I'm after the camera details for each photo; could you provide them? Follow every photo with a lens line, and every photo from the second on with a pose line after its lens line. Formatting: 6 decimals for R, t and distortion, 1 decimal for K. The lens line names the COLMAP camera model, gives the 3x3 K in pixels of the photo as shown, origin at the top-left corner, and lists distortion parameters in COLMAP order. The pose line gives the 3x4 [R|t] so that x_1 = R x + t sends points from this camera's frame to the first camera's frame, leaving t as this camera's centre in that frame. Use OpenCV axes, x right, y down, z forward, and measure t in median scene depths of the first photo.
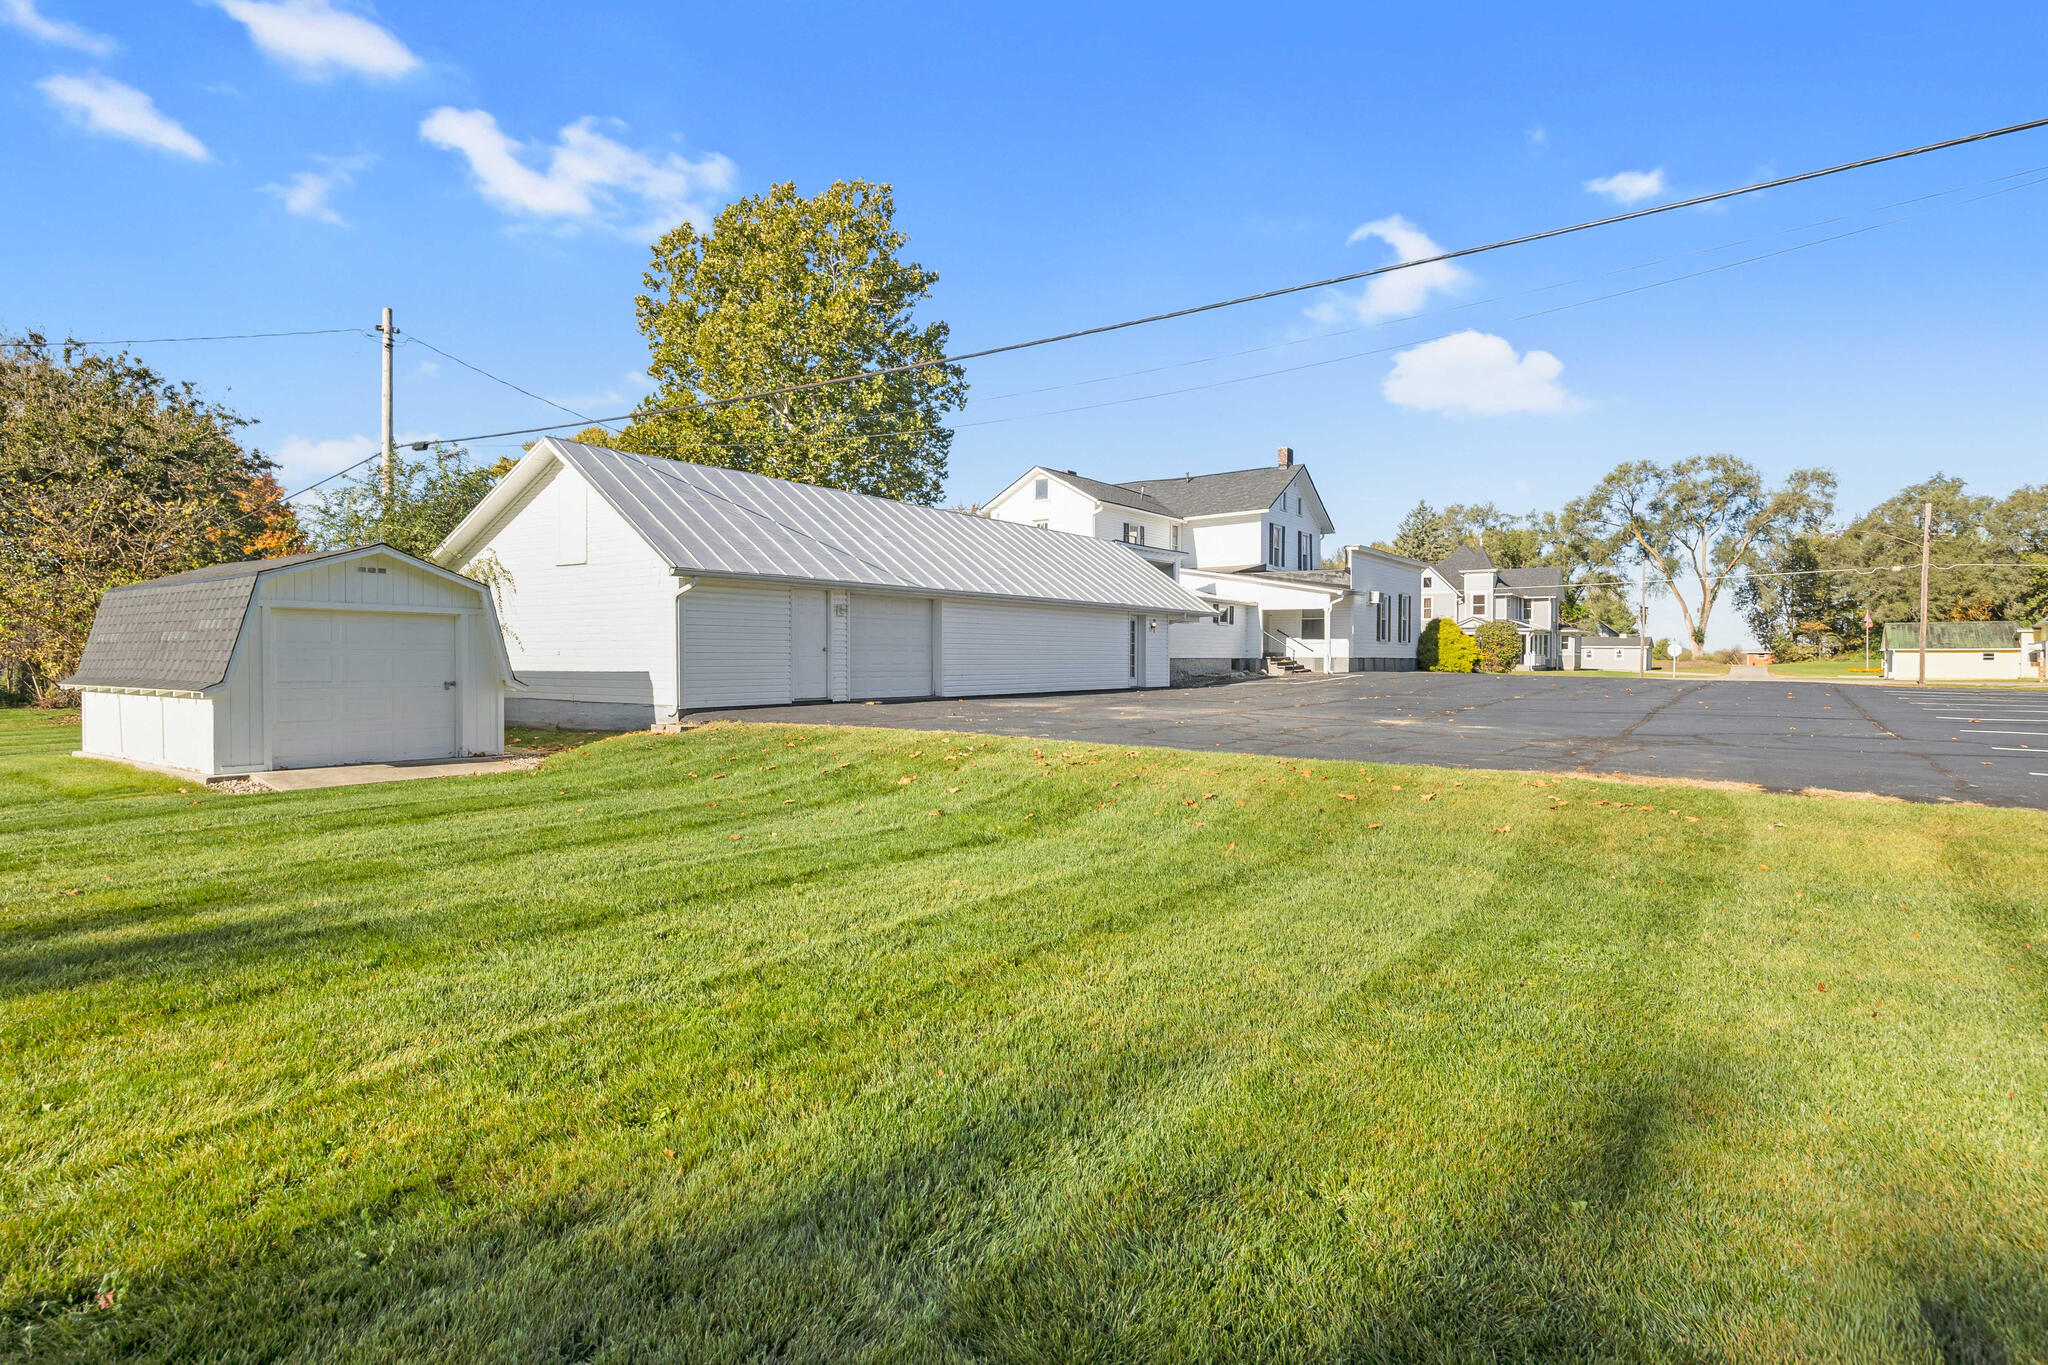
lens RADIAL K [[1033.5, 0, 1024.0], [0, 1033.5, 682.5], [0, 0, 1]] dist [-0.000185, 0.000088]
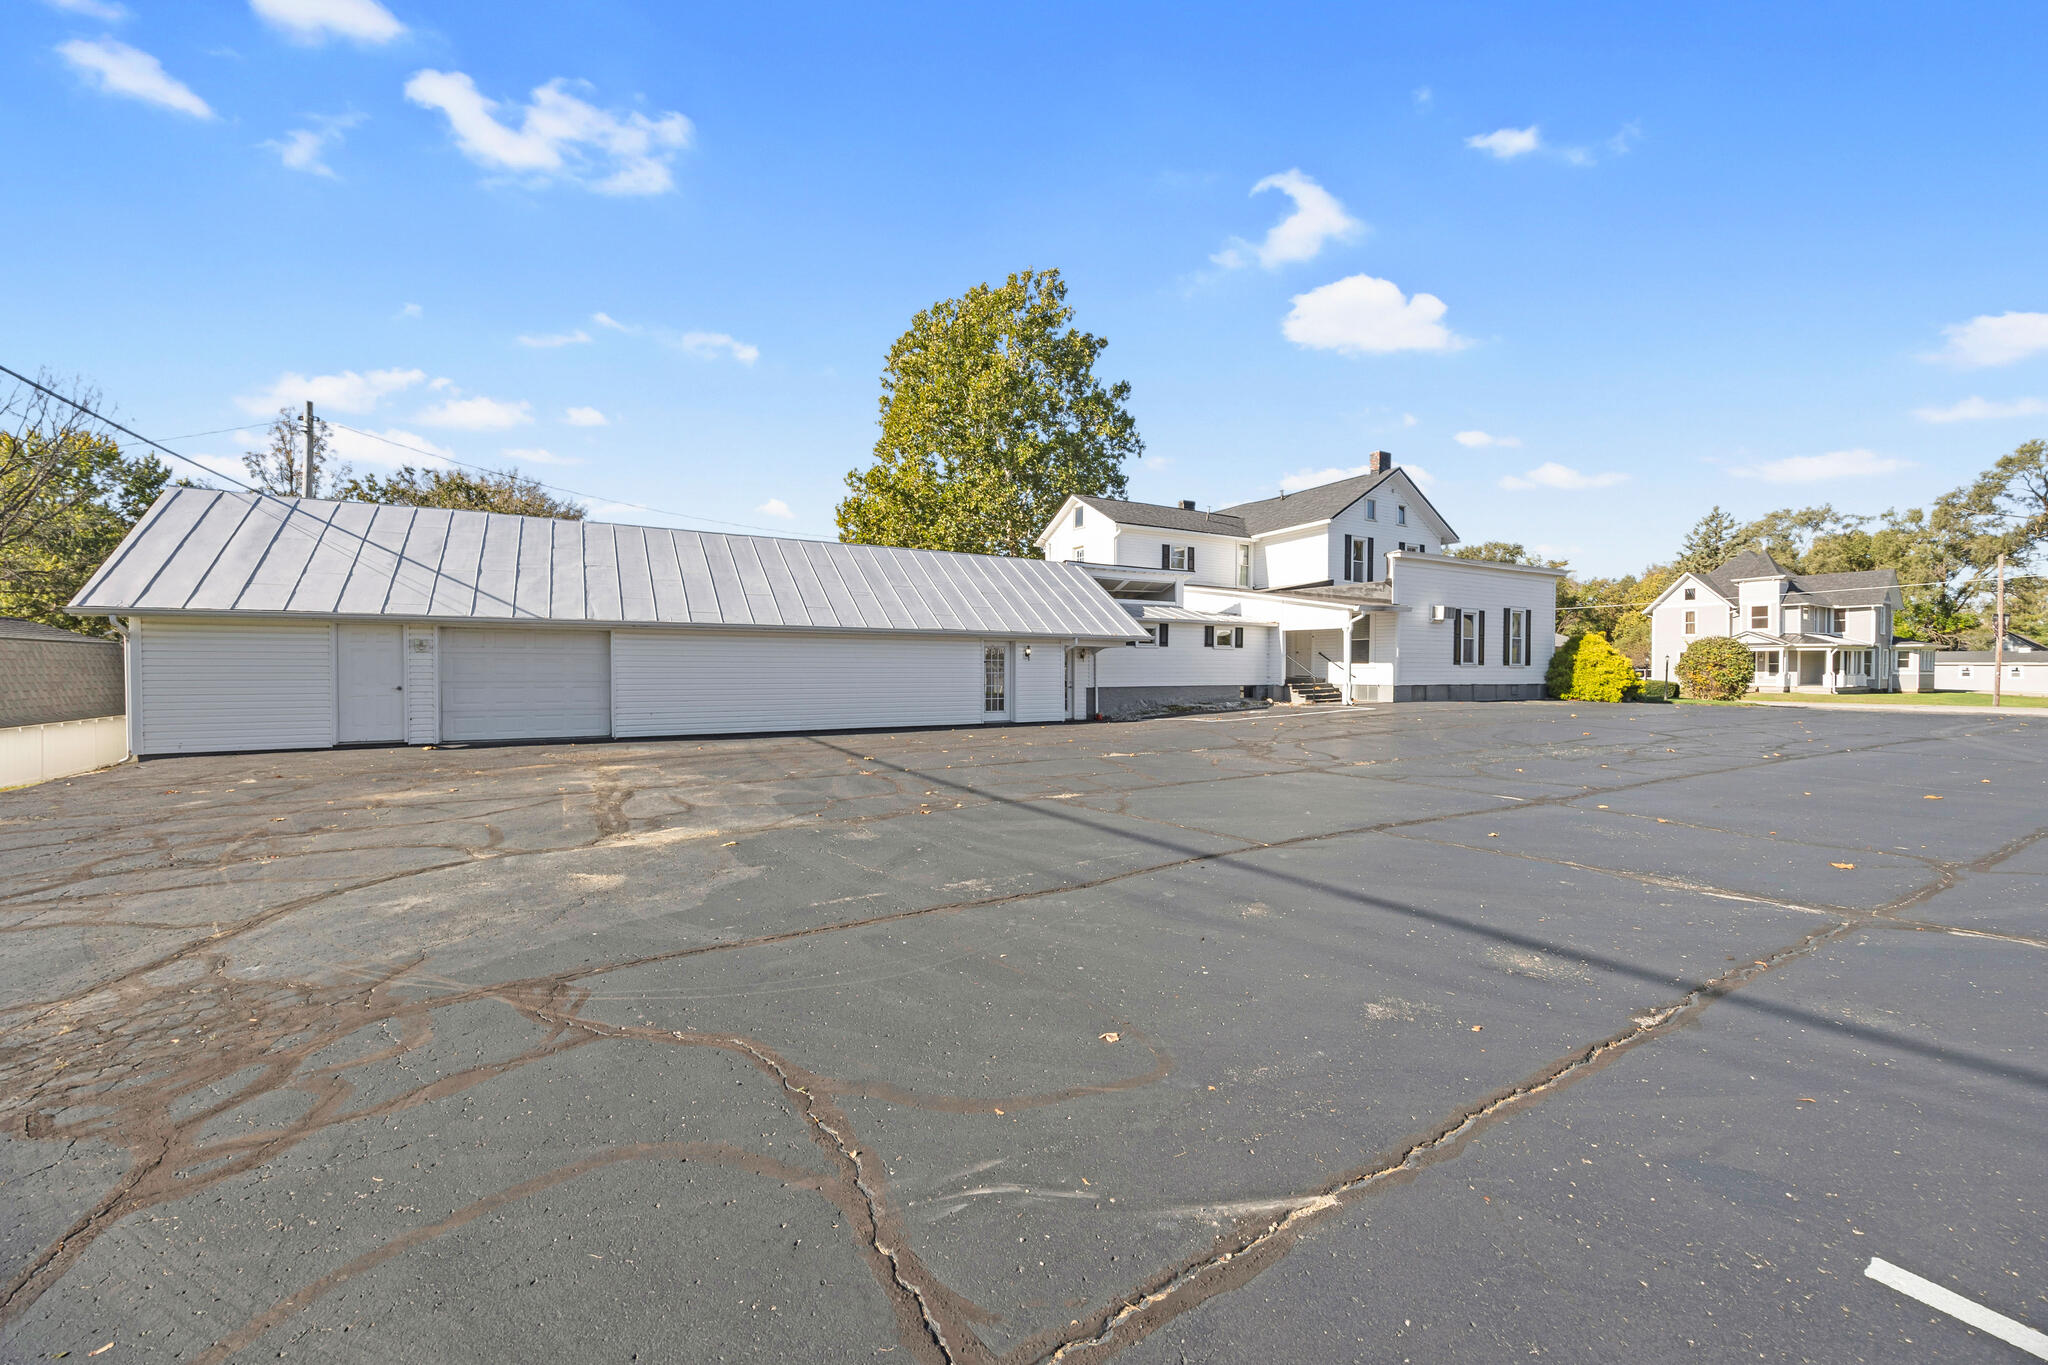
lens RADIAL K [[785.5, 0, 1024.0], [0, 785.5, 682.5], [0, 0, 1]] dist [-0.002196, -0.000340]
pose [[0.911900, 0.004849, -0.410384, 0.253389], [-0.009125, 0.999923, -0.008460, -0.015244], [0.410311, 0.011459, 0.911874, 0.244253]]
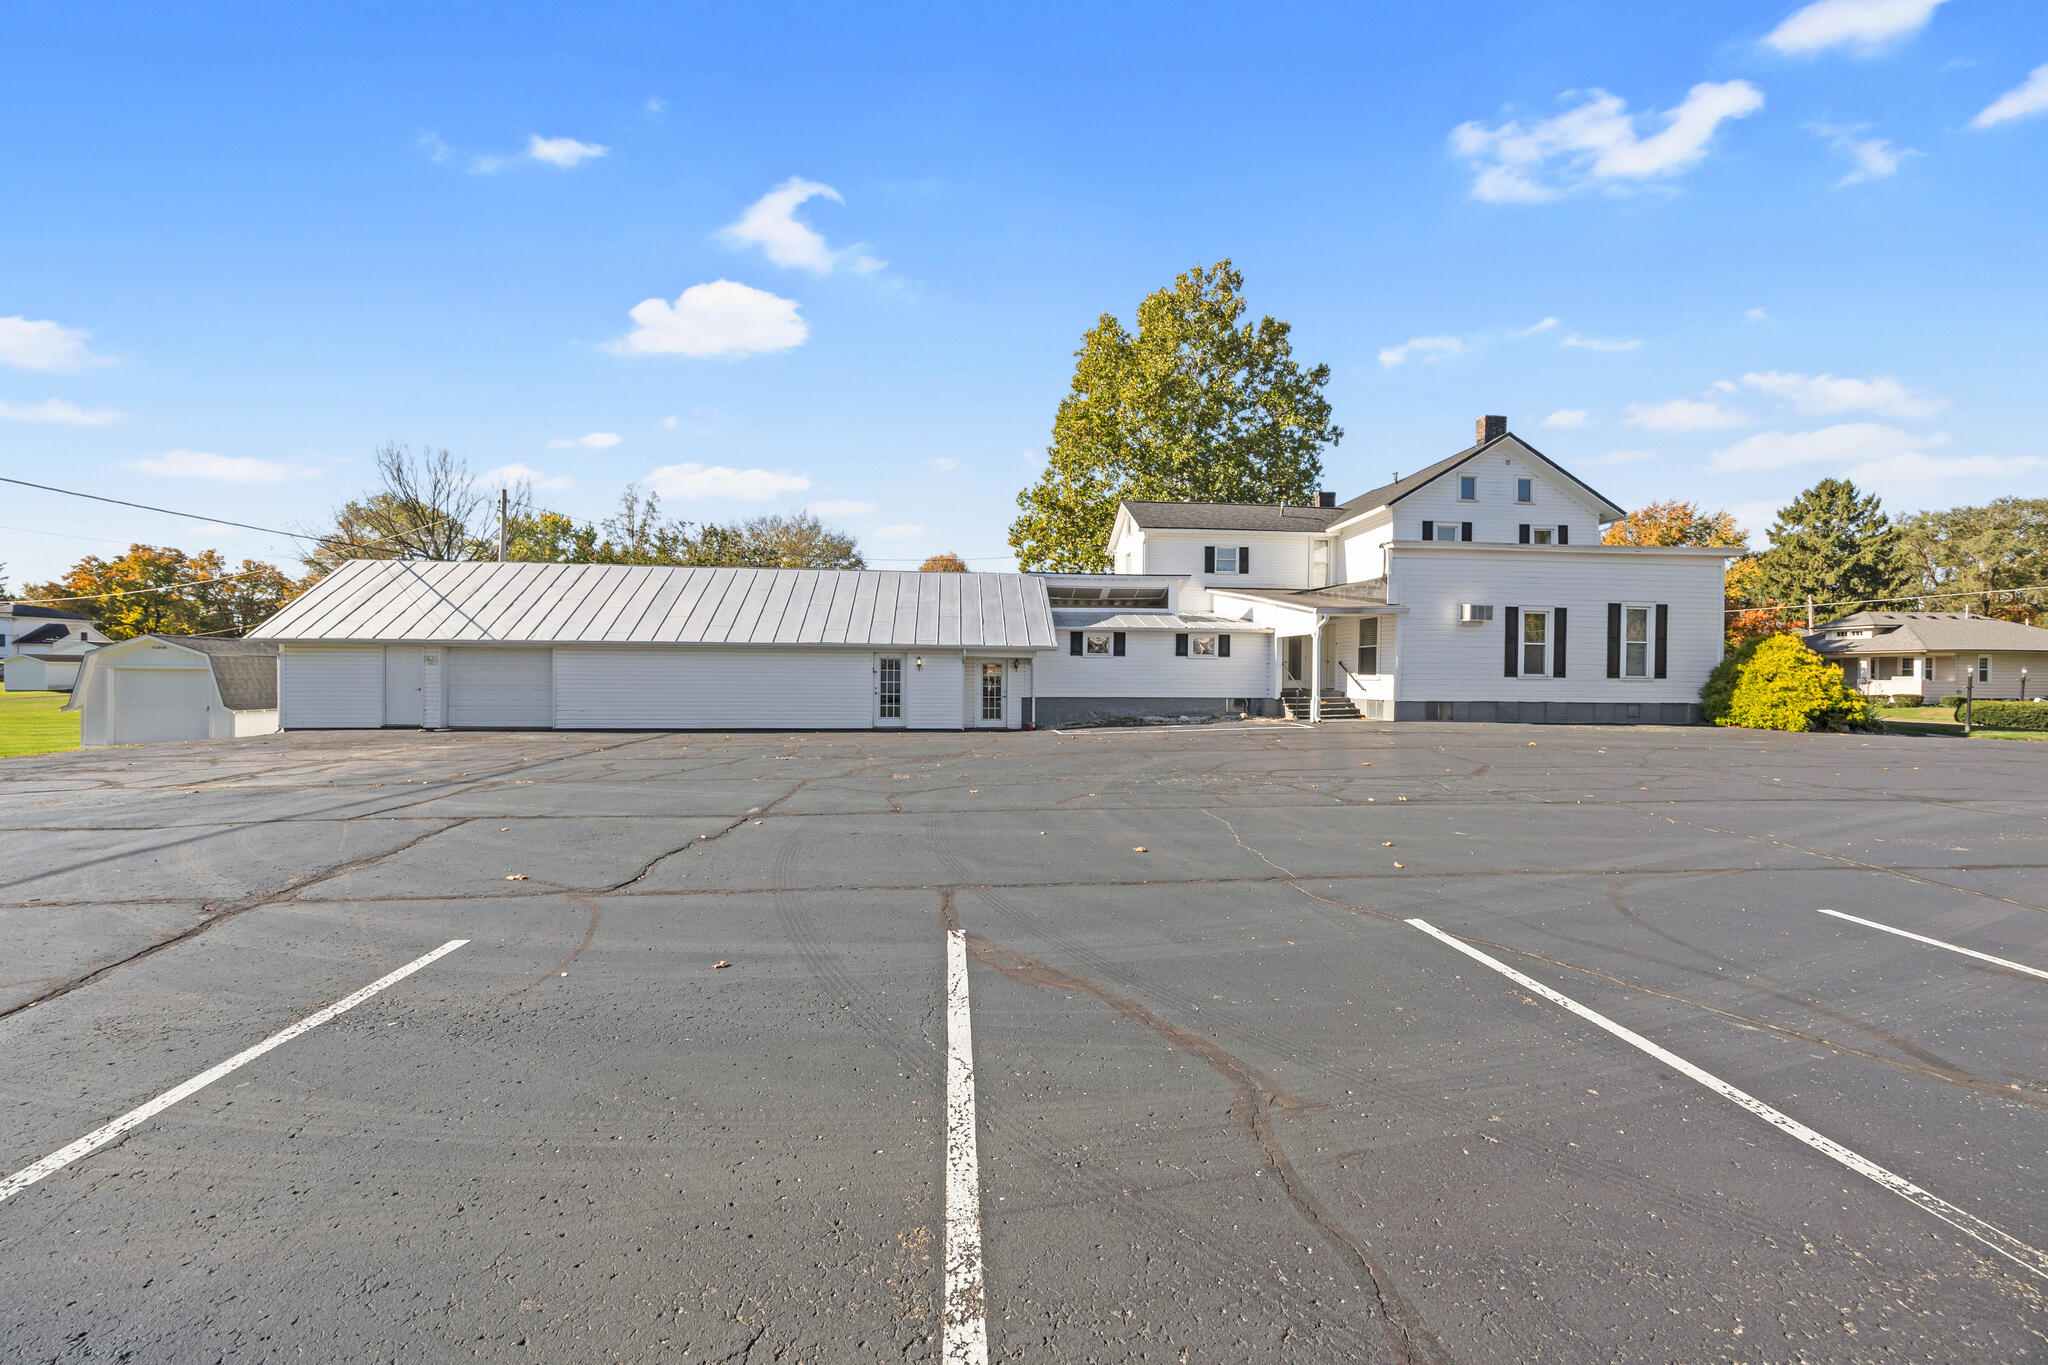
lens RADIAL K [[784.2, 0, 1024.0], [0, 784.2, 682.5], [0, 0, 1]] dist [-0.000340, -0.000127]
pose [[0.658838, 0.008178, -0.752240, 0.462033], [-0.024897, 0.999630, -0.010938, -0.020563], [0.751872, 0.025935, 0.658798, 0.380927]]
